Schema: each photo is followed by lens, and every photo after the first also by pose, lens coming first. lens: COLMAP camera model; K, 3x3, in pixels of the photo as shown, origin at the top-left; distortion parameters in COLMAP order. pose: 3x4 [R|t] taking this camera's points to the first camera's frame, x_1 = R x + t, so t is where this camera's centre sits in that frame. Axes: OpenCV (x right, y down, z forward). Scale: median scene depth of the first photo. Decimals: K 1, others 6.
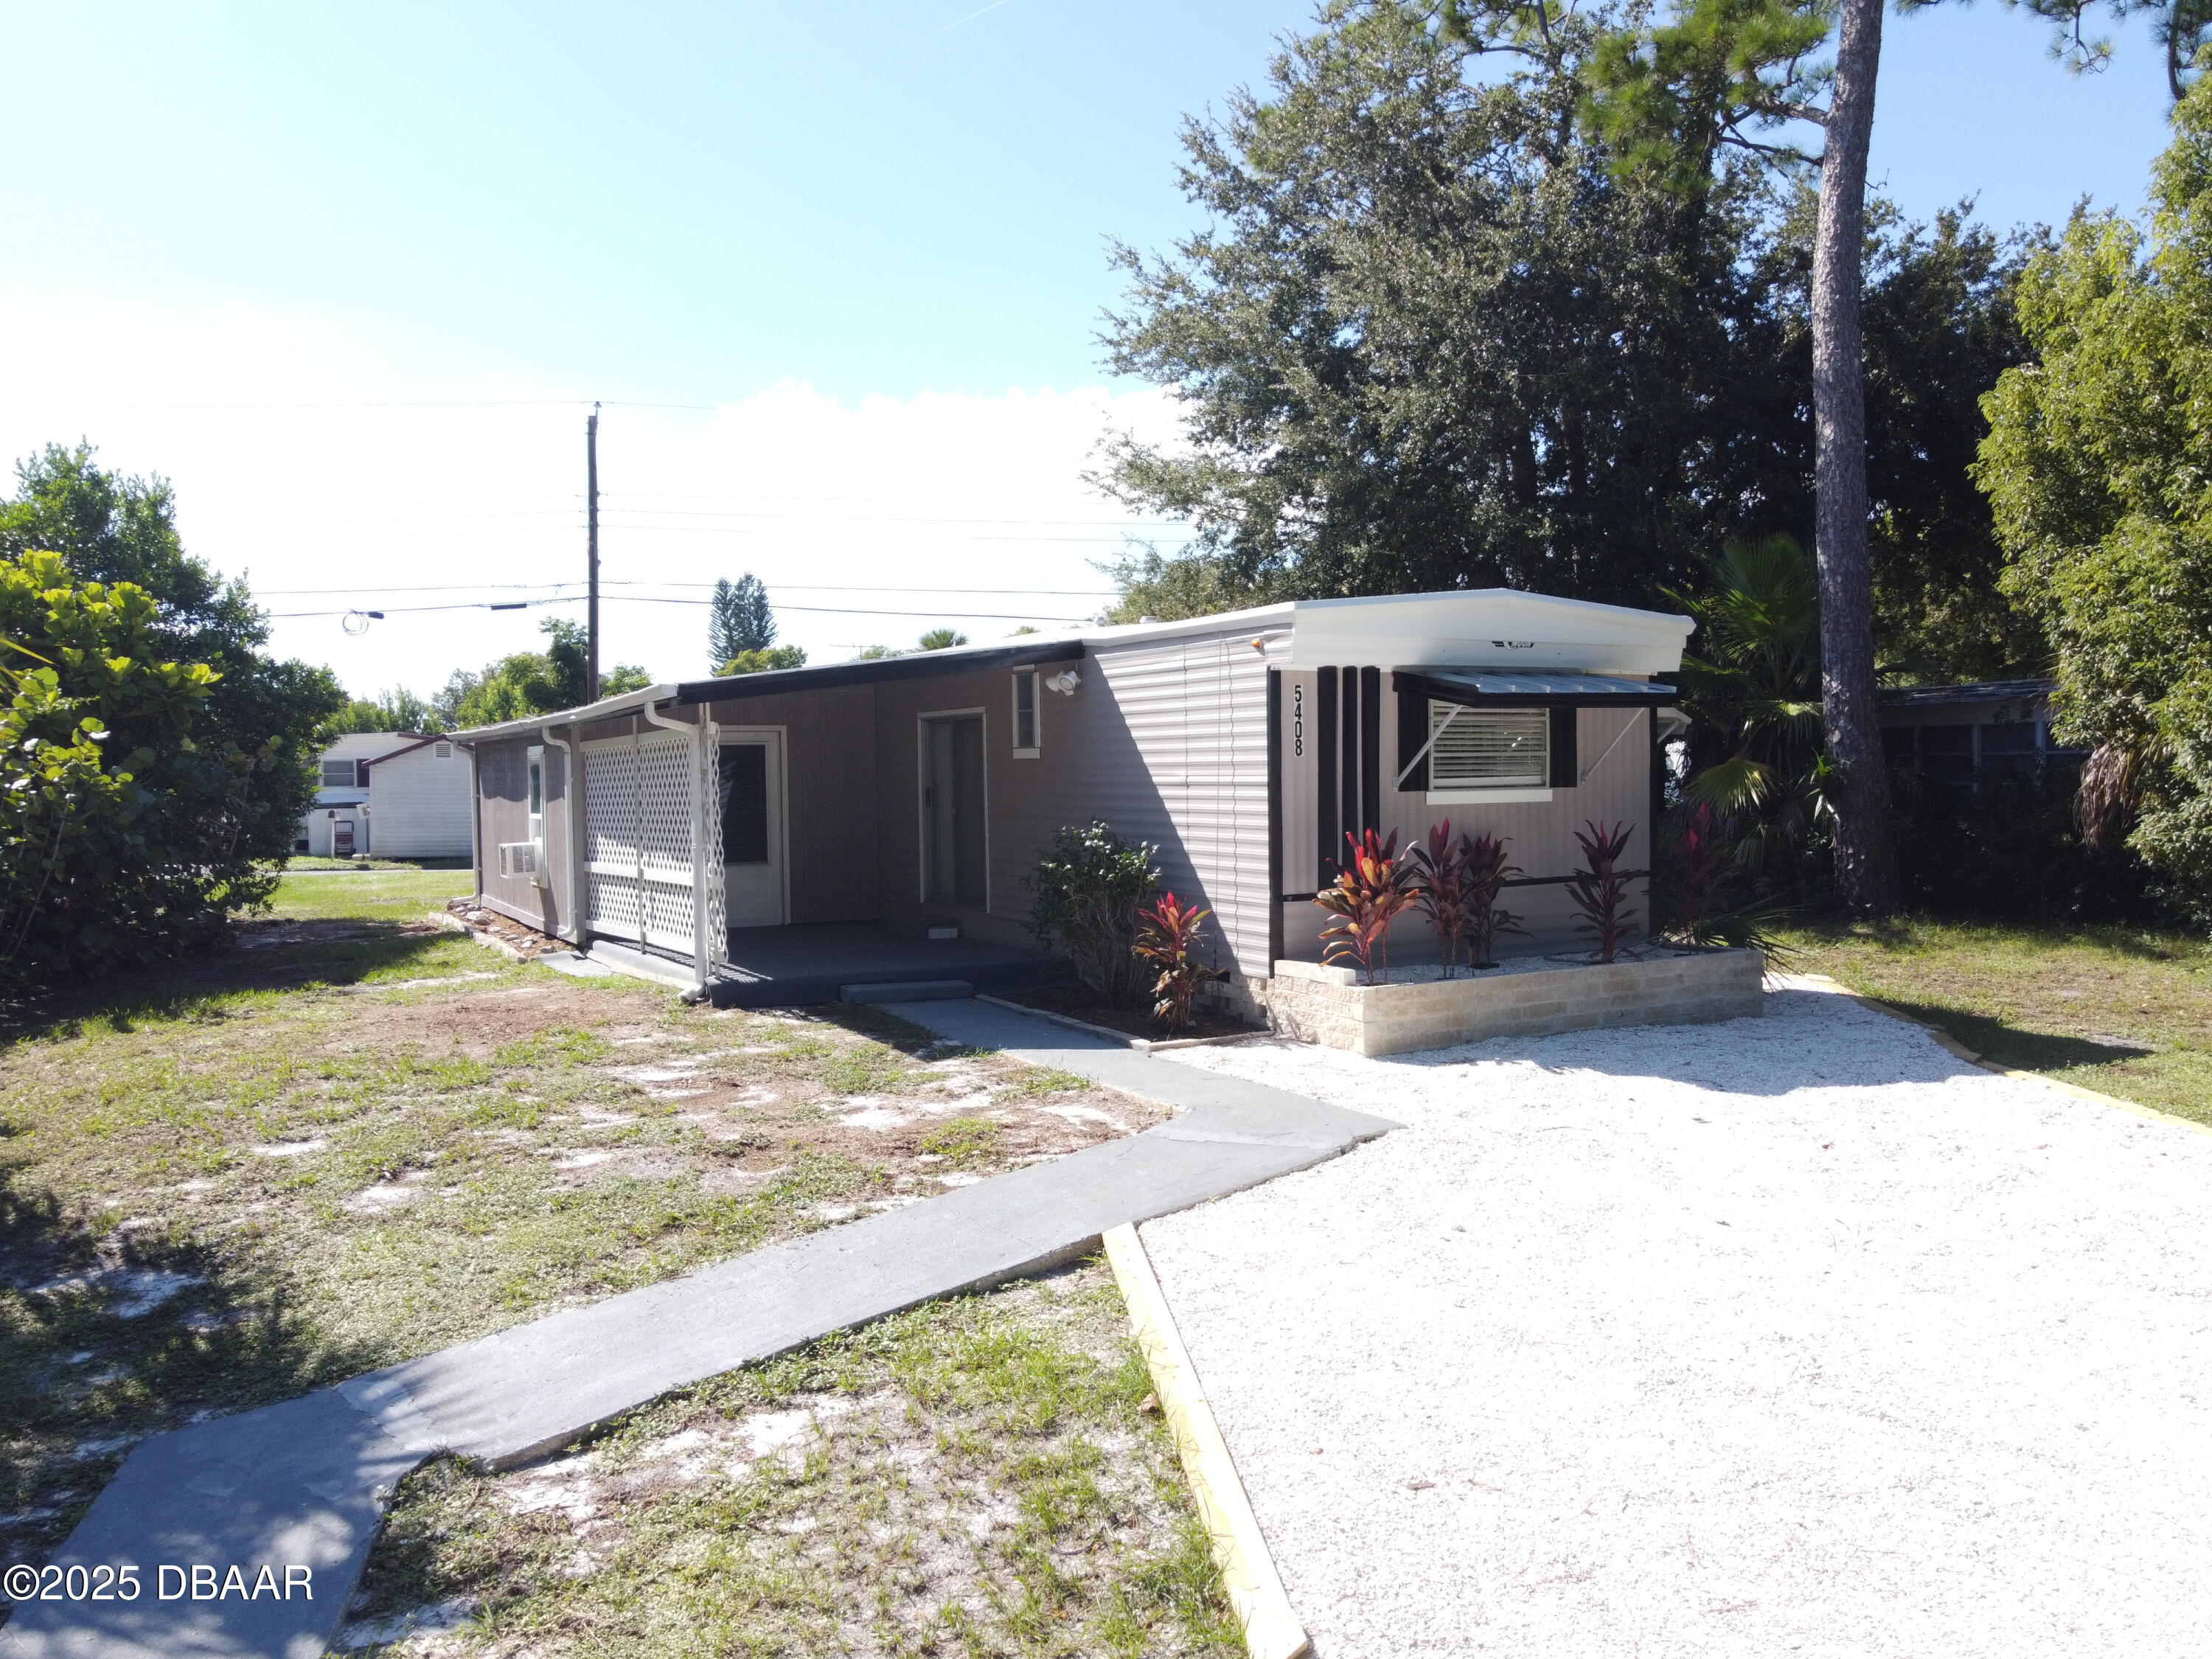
lens RADIAL K [[1690.5, 0, 1109.7], [0, 1690.5, 829.2], [0, 0, 1]] dist [0.008018, 0.017386]
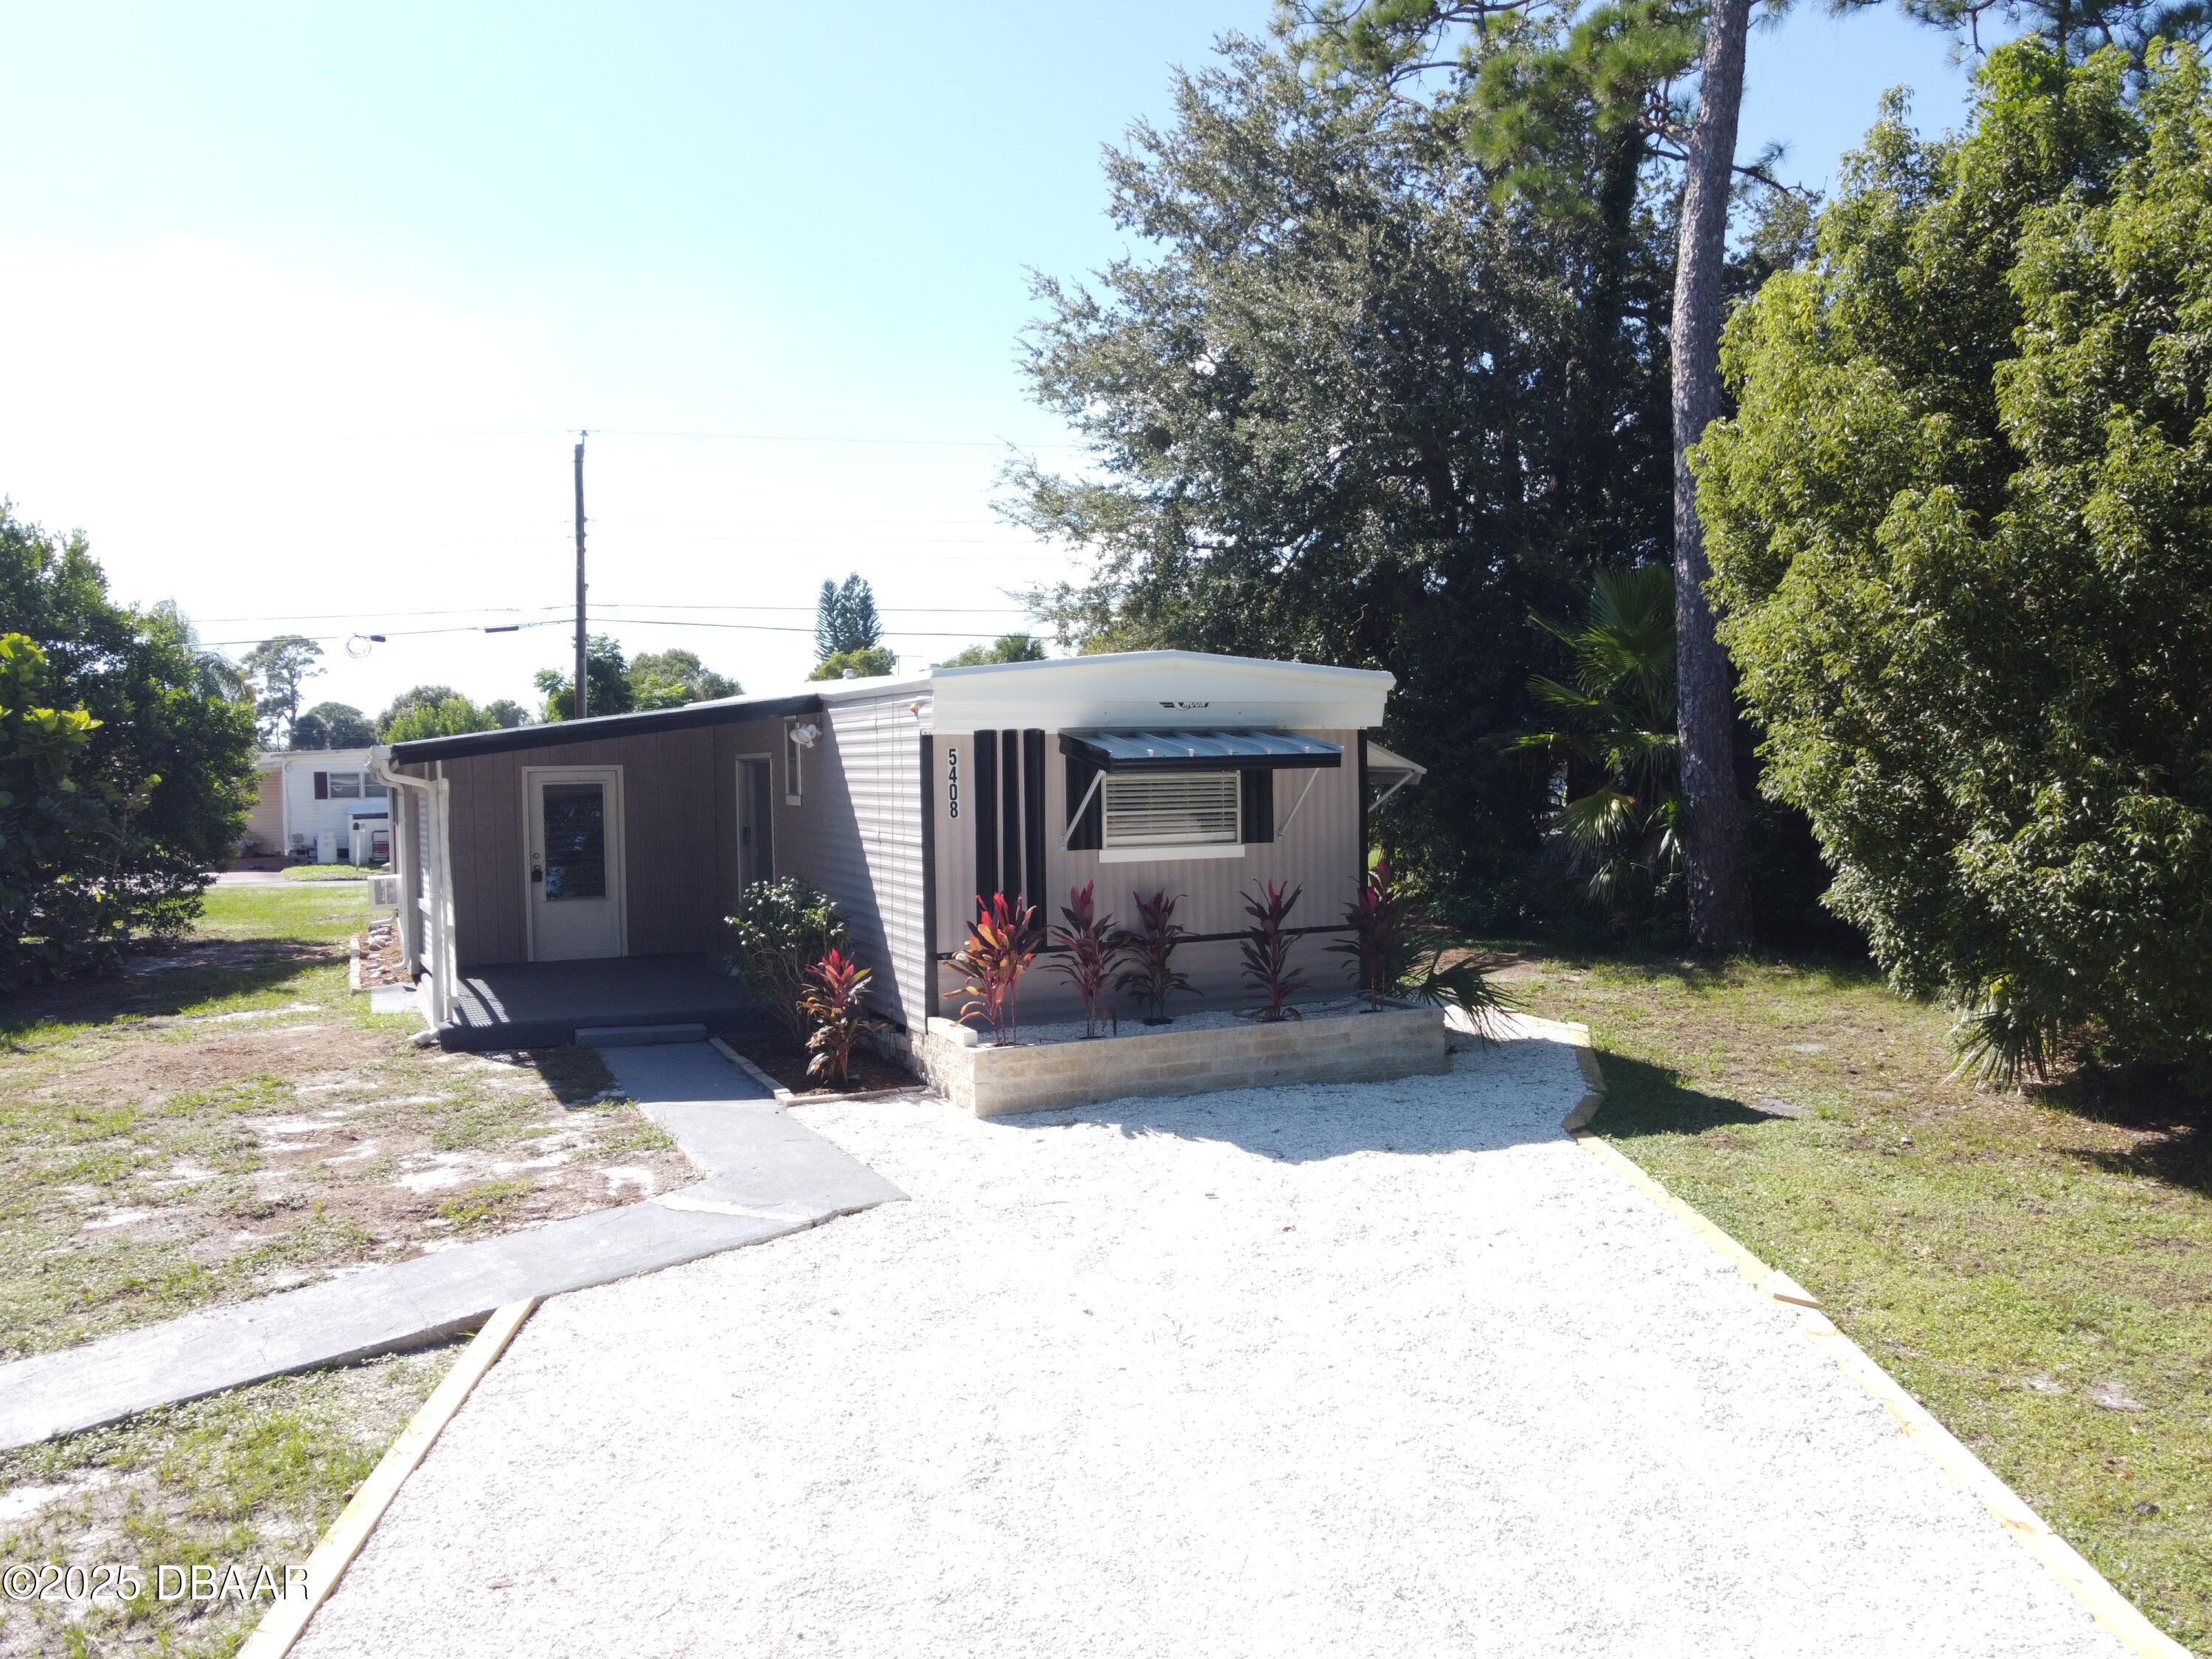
lens RADIAL K [[1690.5, 0, 1108.3], [0, 1690.5, 828.8], [0, 0, 1]] dist [0.008018, 0.017386]
pose [[0.996631, 0.001884, -0.082000, 0.260275], [-0.001525, 0.999989, 0.004439, -0.037235], [0.082007, -0.004299, 0.996622, -0.012630]]
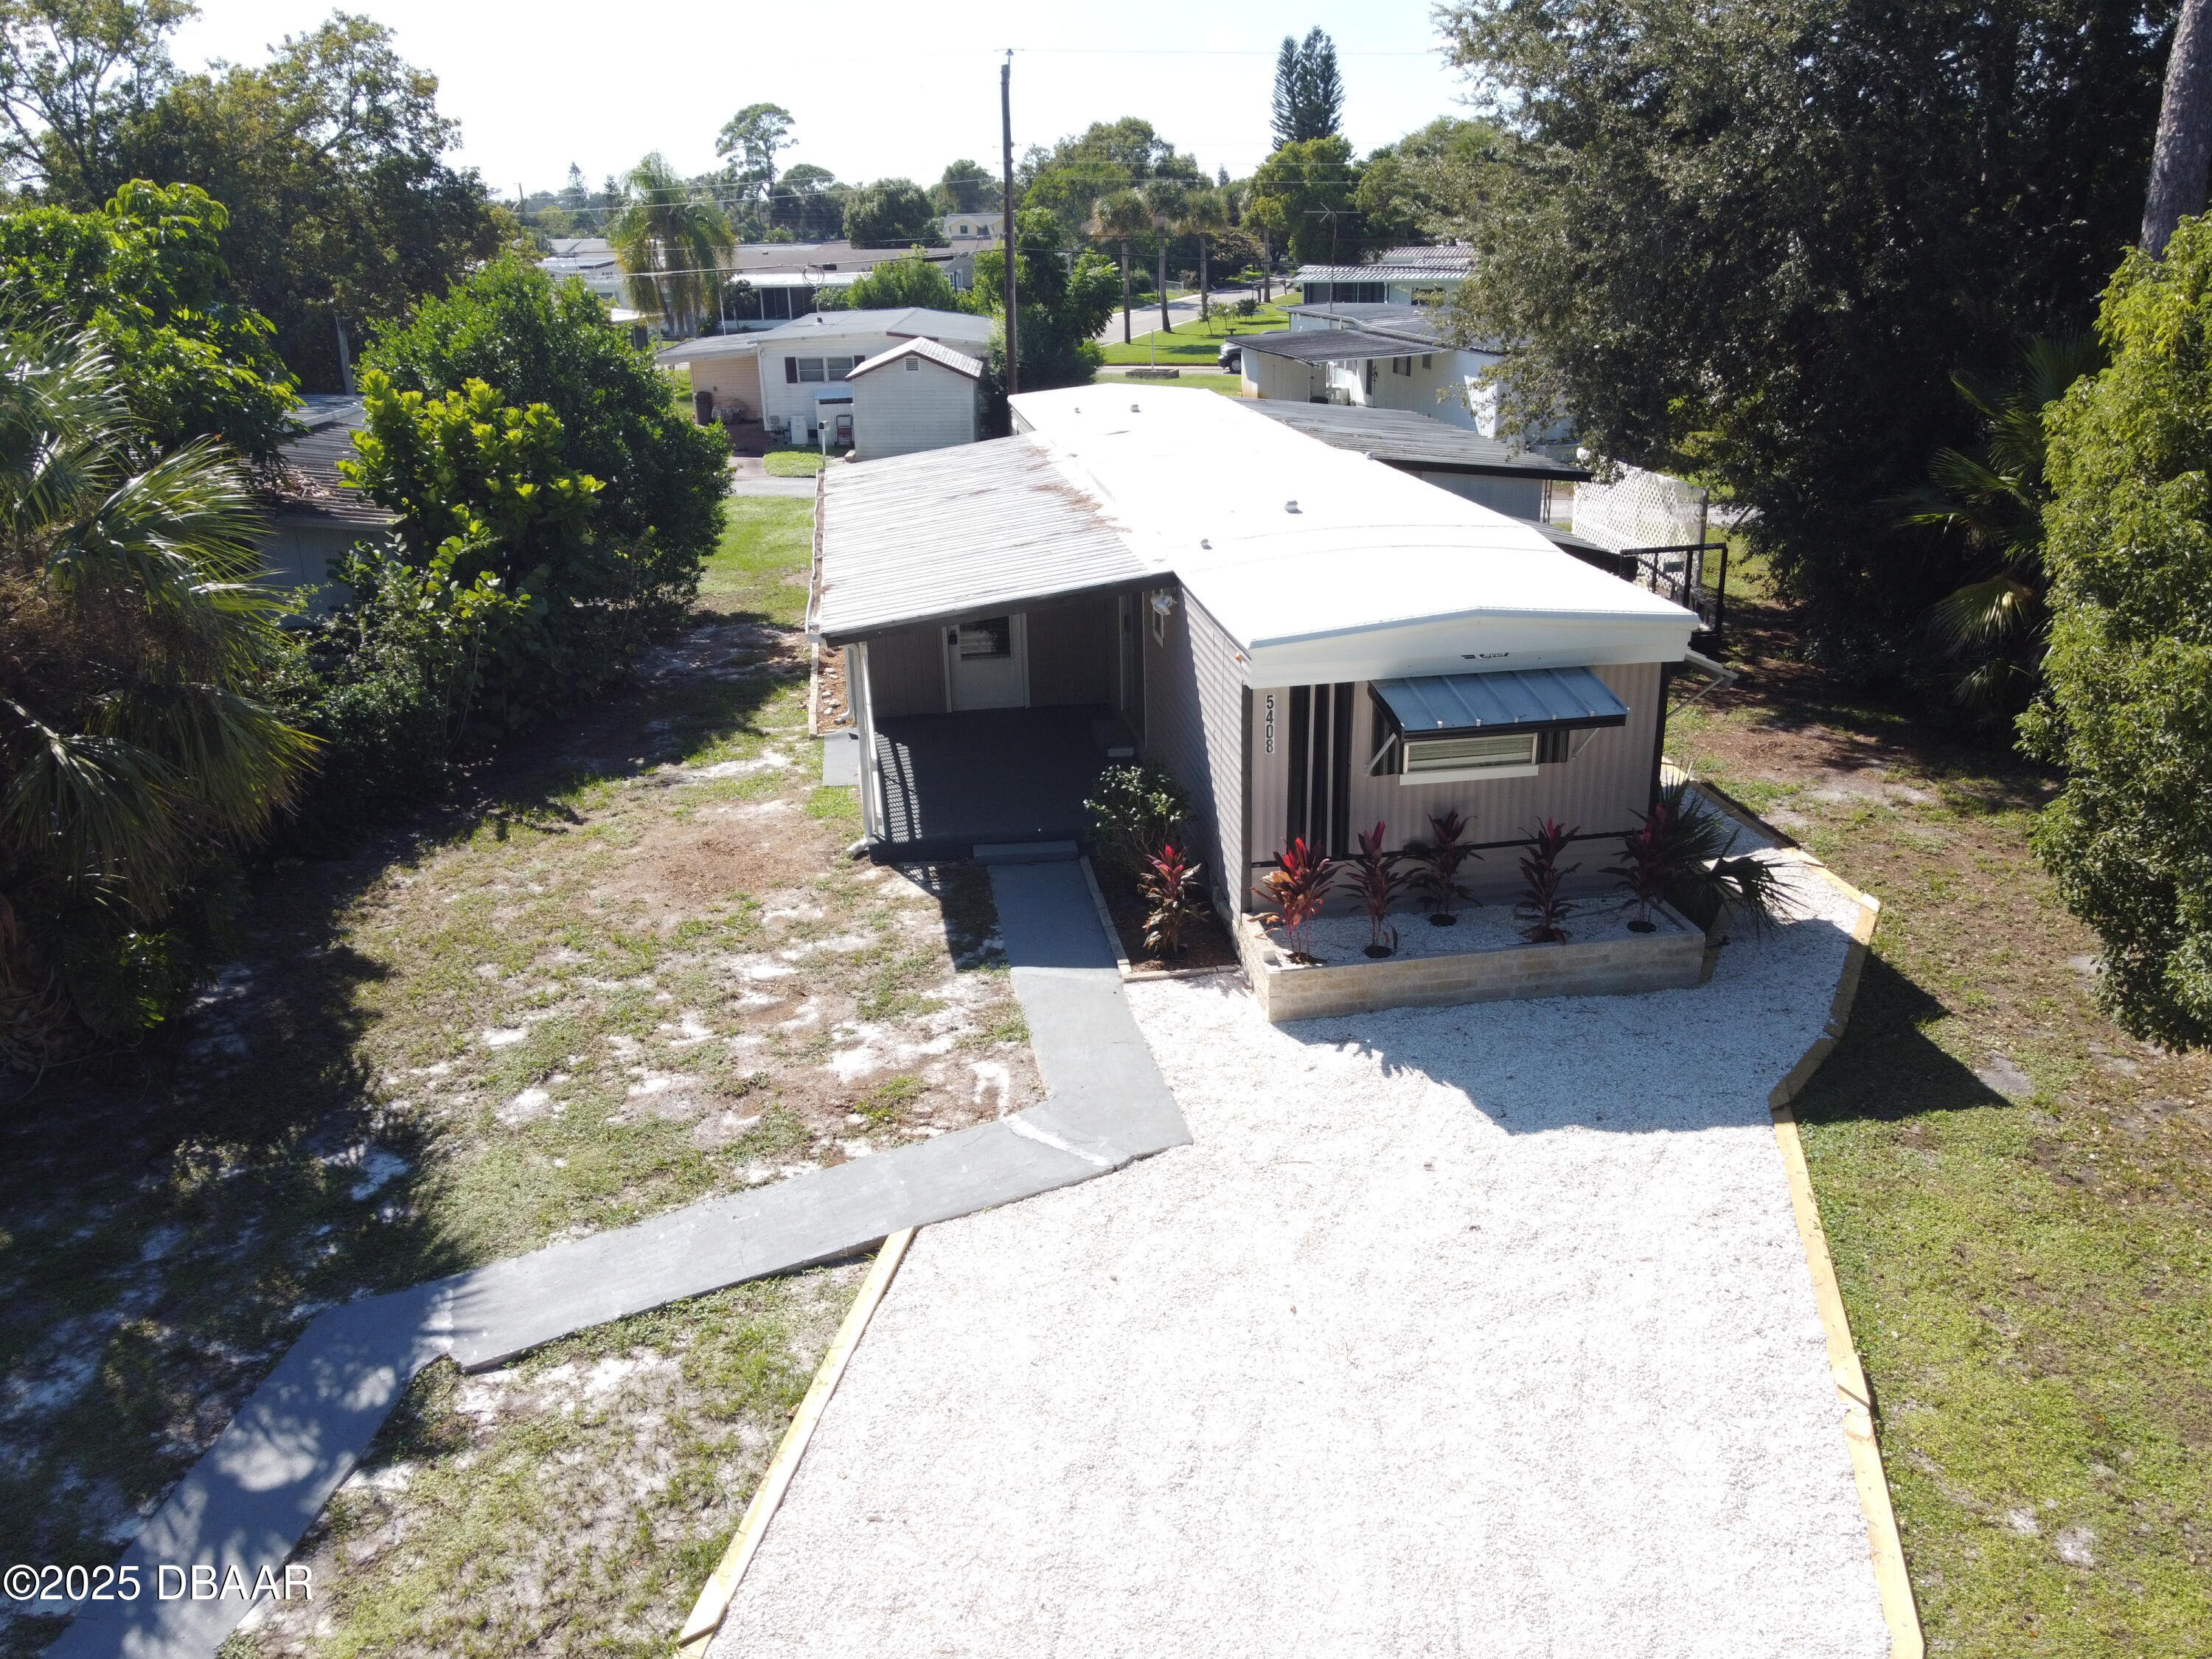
lens RADIAL K [[1690.5, 0, 1111.2], [0, 1690.5, 829.4], [0, 0, 1]] dist [0.008018, 0.017386]
pose [[0.940627, 0.111267, -0.320687, 0.354501], [-0.004150, 0.948448, 0.316904, -0.331283], [0.339416, -0.296758, 0.892598, -0.100513]]
